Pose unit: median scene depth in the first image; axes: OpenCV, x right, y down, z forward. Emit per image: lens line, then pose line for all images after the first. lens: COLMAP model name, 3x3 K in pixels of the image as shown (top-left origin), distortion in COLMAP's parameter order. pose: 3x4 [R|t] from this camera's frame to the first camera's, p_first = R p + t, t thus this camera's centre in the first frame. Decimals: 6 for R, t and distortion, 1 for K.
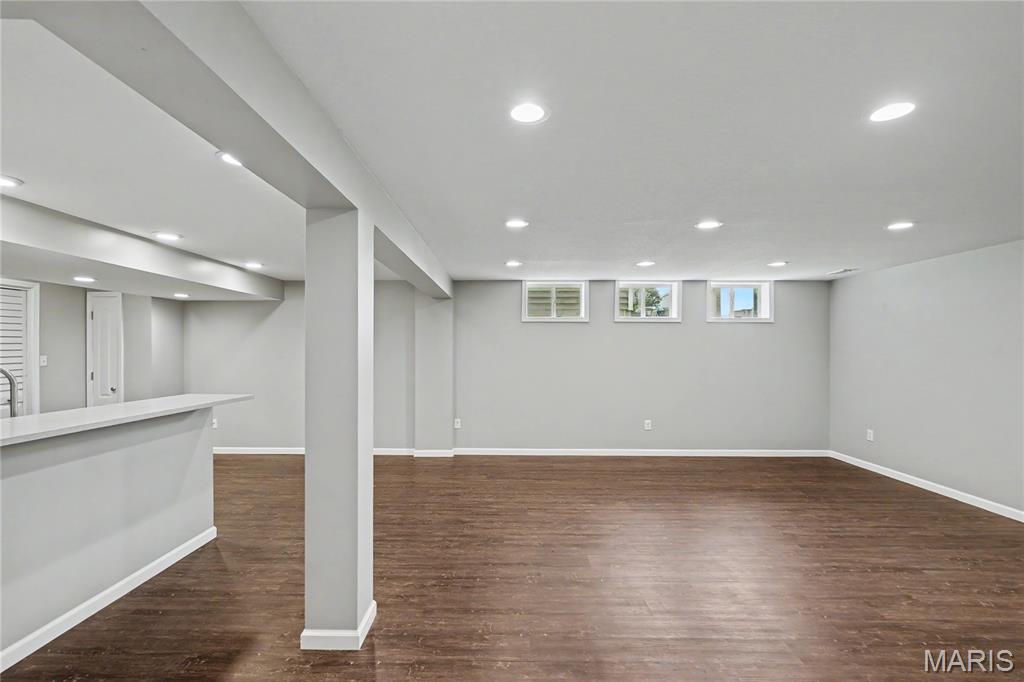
lens RADIAL K [[451.5, 0, 502.8], [0, 451.5, 346.7], [0, 0, 1]] dist [-0.009912, 0.003851]
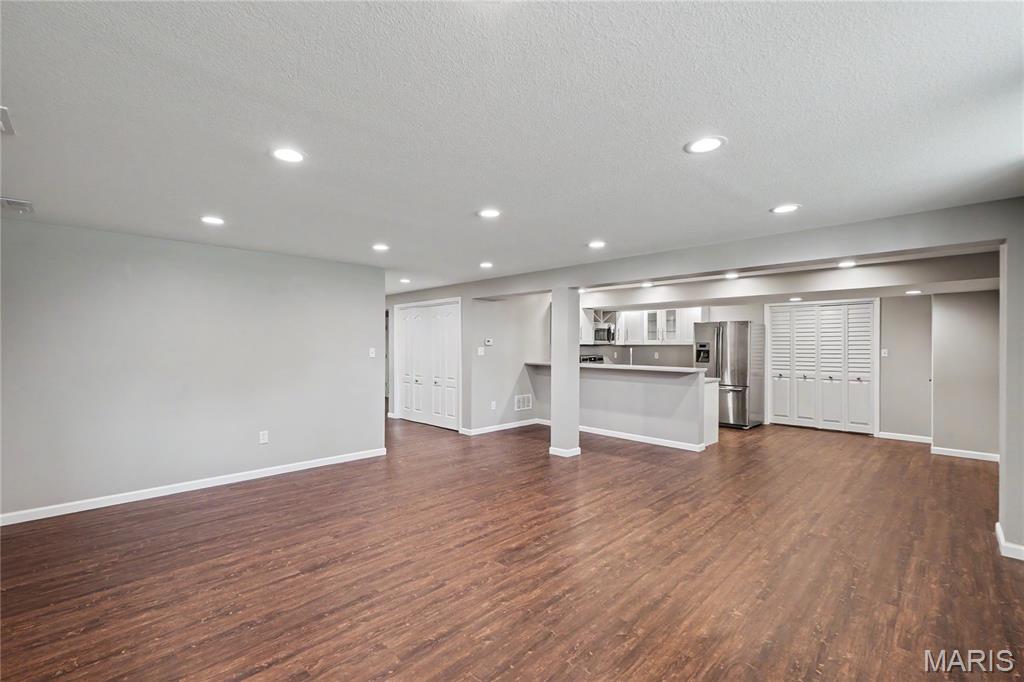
lens RADIAL K [[451.5, 0, 511.9], [0, 451.5, 346.9], [0, 0, 1]] dist [-0.009912, 0.003851]
pose [[-0.693419, -0.001386, -0.720533, 1.075792], [0.004037, 0.999975, -0.005808, 0.026088], [0.720523, -0.006936, -0.693396, 1.630590]]
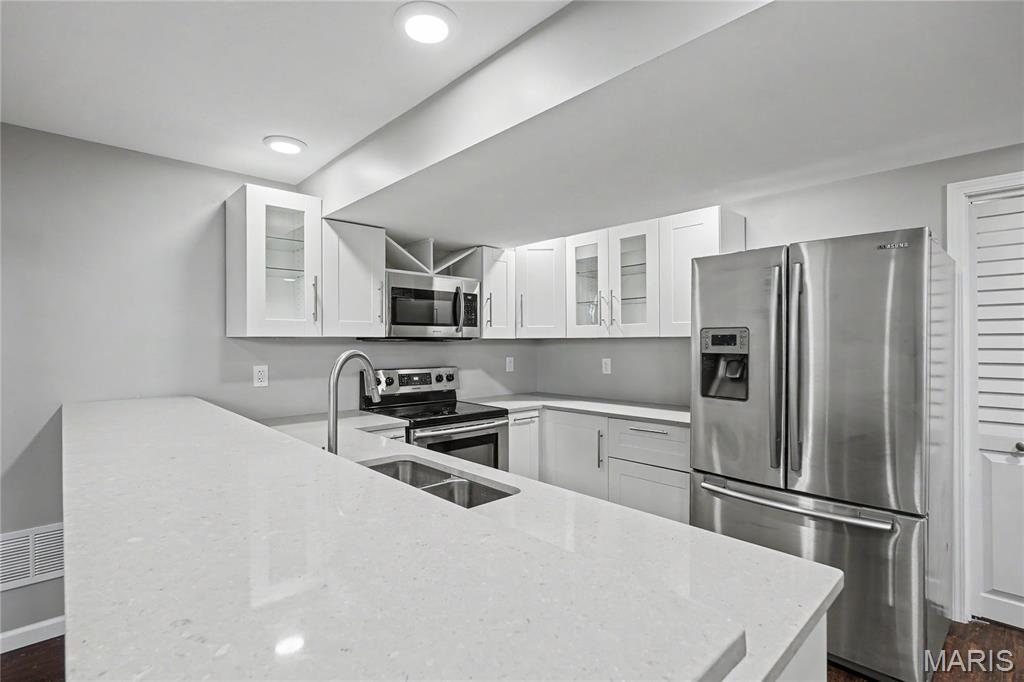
lens RADIAL K [[475.8, 0, 515.5], [0, 475.8, 341.1], [0, 0, 1]] dist [-0.012392, 0.000649]
pose [[-0.705223, -0.002936, -0.708980, -0.526176], [0.007838, 0.999898, -0.011937, 0.019931], [0.708943, -0.013975, -0.705128, 1.019149]]
